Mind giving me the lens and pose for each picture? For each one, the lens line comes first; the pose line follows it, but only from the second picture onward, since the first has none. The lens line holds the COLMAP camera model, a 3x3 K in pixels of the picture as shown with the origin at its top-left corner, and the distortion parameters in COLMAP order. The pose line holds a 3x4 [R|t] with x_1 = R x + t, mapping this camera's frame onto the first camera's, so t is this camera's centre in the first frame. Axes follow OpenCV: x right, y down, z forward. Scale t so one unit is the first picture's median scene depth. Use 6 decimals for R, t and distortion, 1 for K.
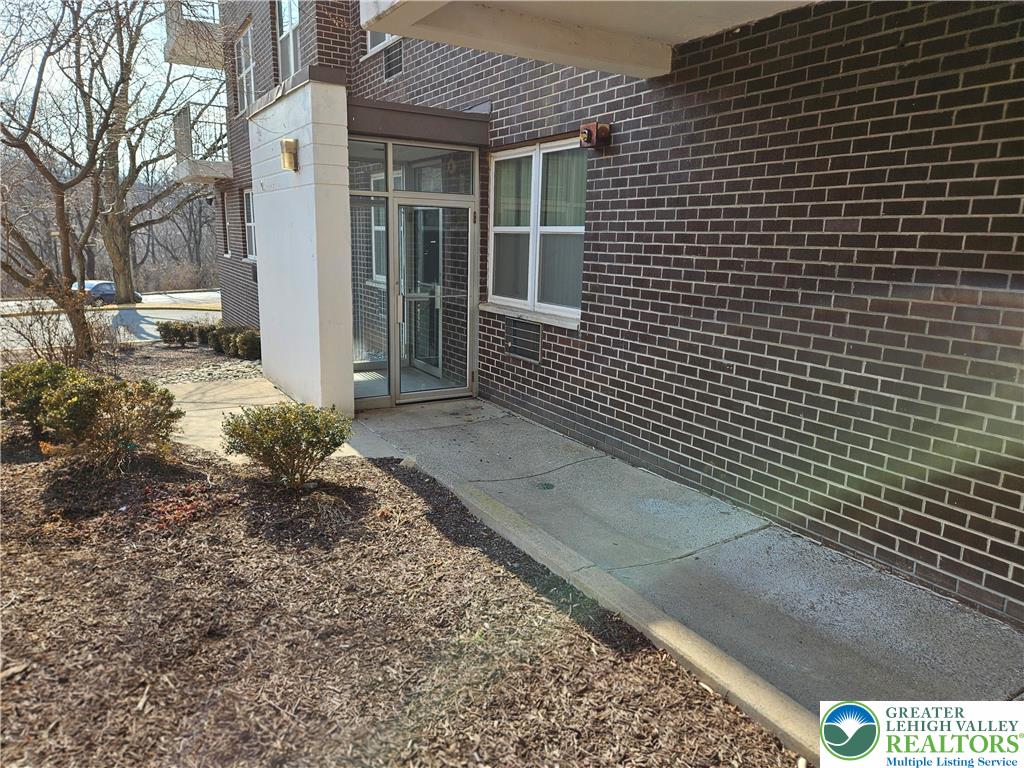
lens RADIAL K [[673.7, 0, 505.9], [0, 673.7, 377.4], [0, 0, 1]] dist [0.084779, -0.073196]
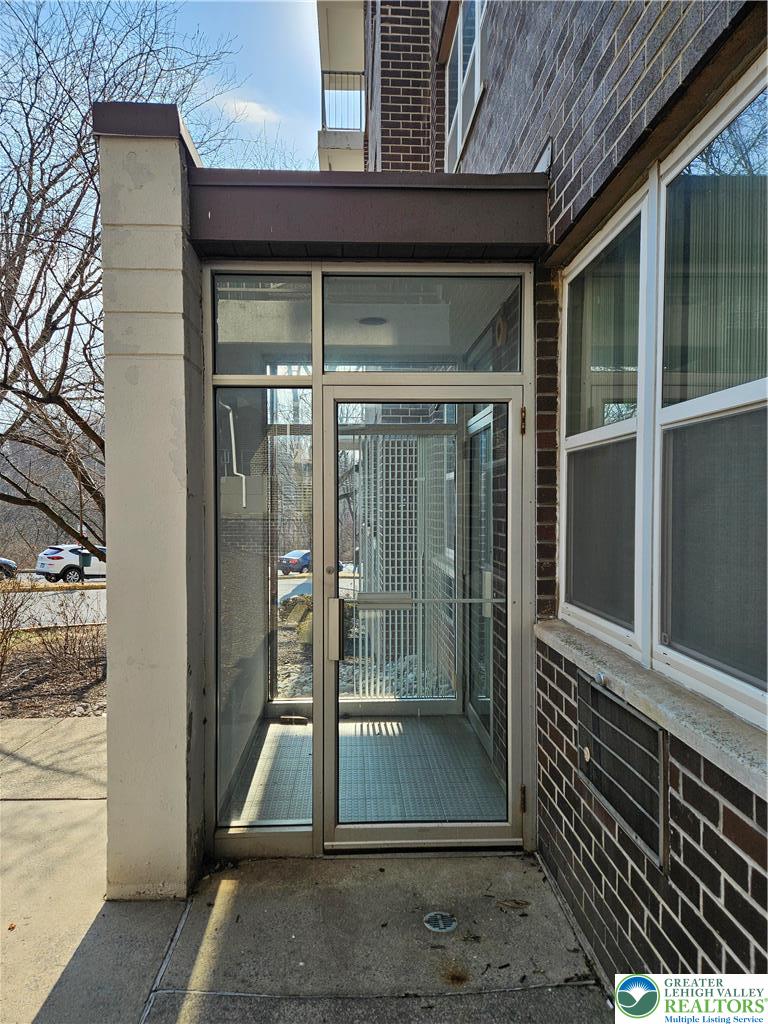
lens RADIAL K [[673.7, 0, 384.0], [0, 673.7, 512.0], [0, 0, 1]] dist [0.084779, -0.073196]
pose [[0.881692, -0.014208, -0.471611, 0.077279], [-0.080313, 0.980440, -0.179686, -0.095238], [0.464940, 0.196304, 0.863305, 0.599369]]
